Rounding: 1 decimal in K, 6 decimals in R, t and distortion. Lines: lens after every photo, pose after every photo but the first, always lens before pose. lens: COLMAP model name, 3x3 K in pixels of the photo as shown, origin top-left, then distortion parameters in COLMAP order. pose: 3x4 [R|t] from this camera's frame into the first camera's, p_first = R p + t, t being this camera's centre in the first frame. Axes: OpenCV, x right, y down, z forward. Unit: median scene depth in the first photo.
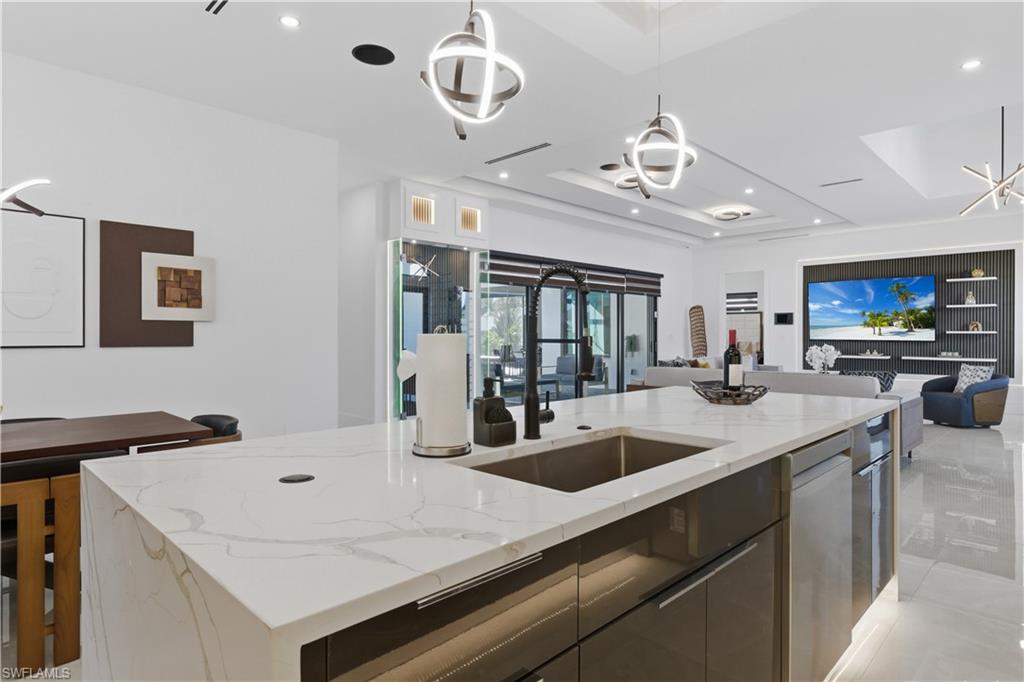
lens RADIAL K [[557.1, 0, 506.8], [0, 557.1, 340.2], [0, 0, 1]] dist [0.012678, -0.000006]
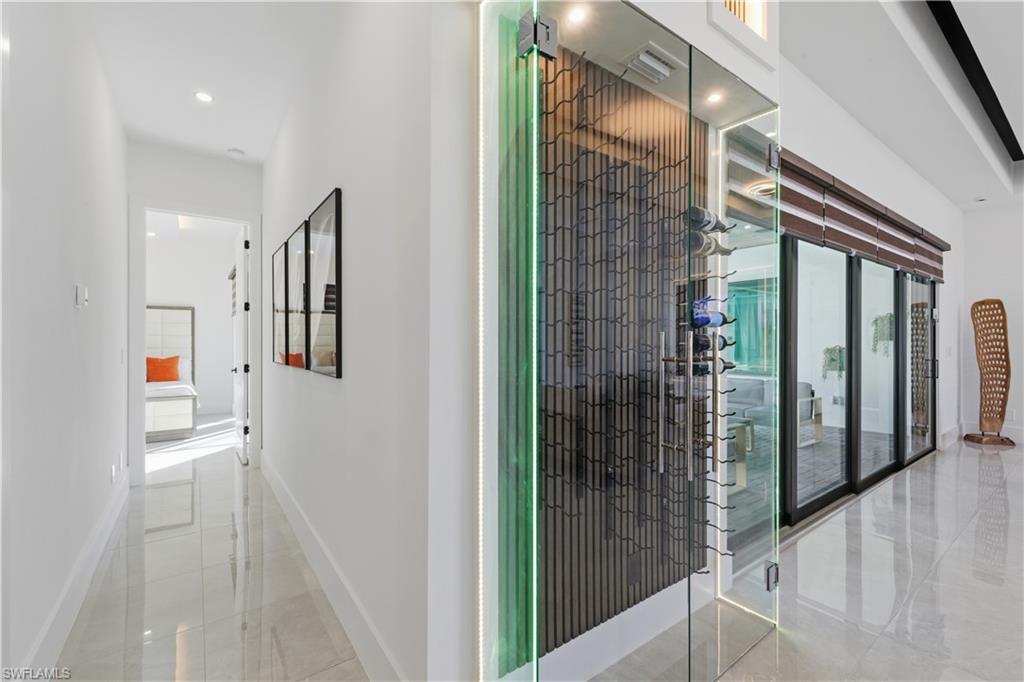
lens RADIAL K [[418.1, 0, 493.6], [0, 418.1, 338.1], [0, 0, 1]] dist [-0.000289, -0.000107]
pose [[0.982686, 0.002556, -0.185259, -0.120025], [-0.003996, 0.999965, -0.007398, -0.018573], [0.185234, 0.008010, 0.982662, 0.571462]]
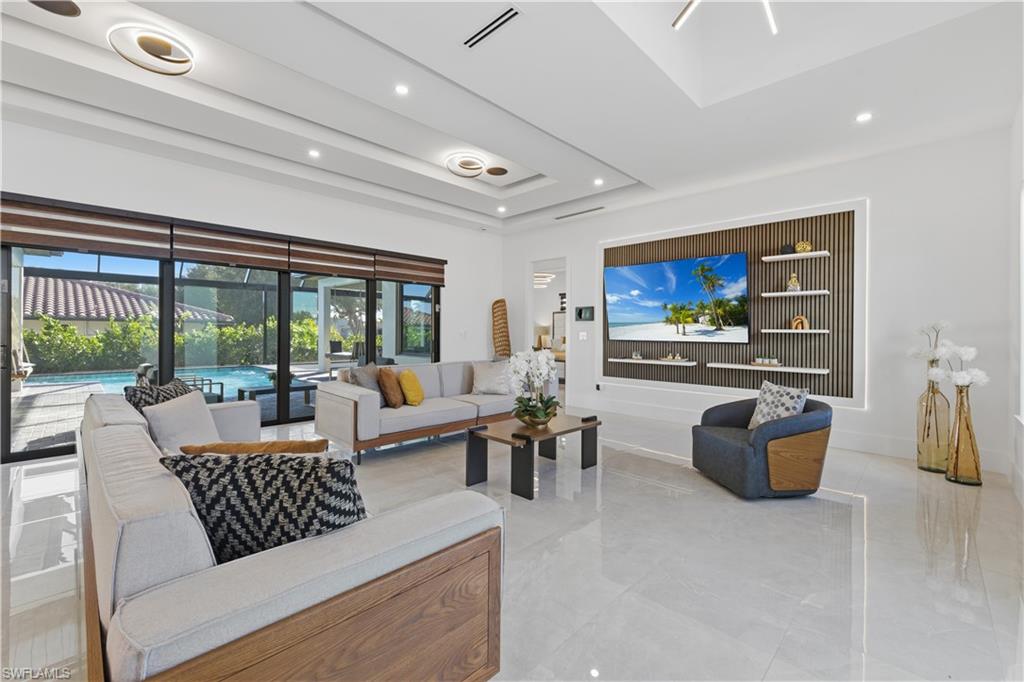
lens RADIAL K [[411.0, 0, 505.4], [0, 411.0, 337.3], [0, 0, 1]] dist [0.001954, 0.000068]
pose [[0.999935, 0.007986, -0.008085, 0.437970], [-0.007984, 0.999968, 0.000337, -0.003736], [0.008087, -0.000272, 0.999967, 0.449839]]
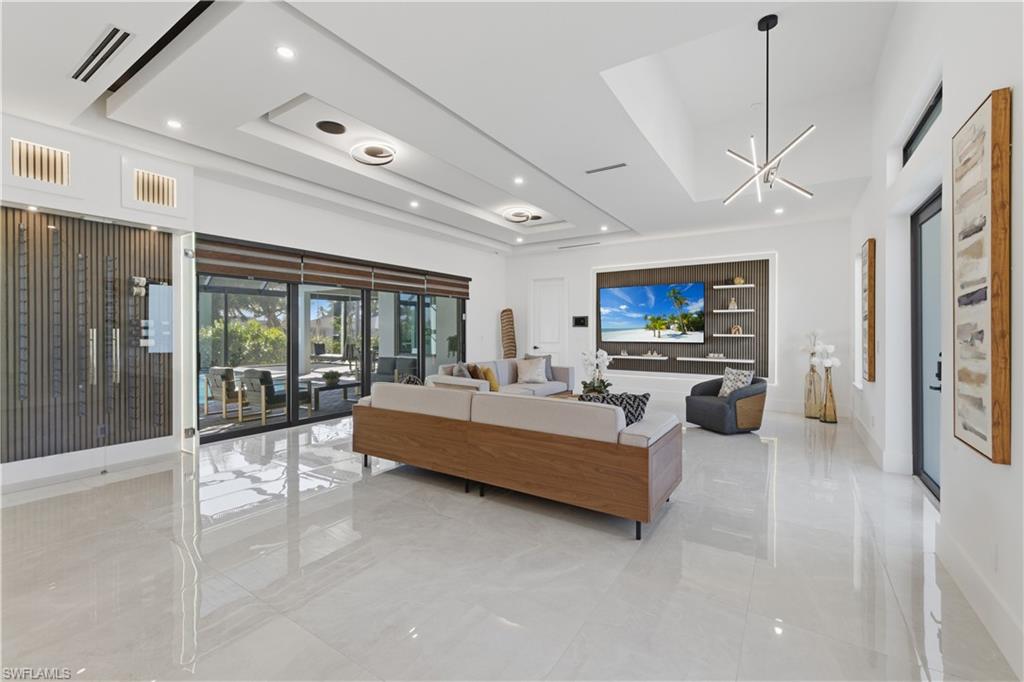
lens RADIAL K [[418.1, 0, 493.6], [0, 418.1, 338.1], [0, 0, 1]] dist [-0.000289, -0.000107]
pose [[0.984992, -0.001070, 0.172595, 0.219562], [0.000242, 0.999988, 0.004817, -0.012184], [-0.172598, -0.004703, 0.984981, 0.270824]]
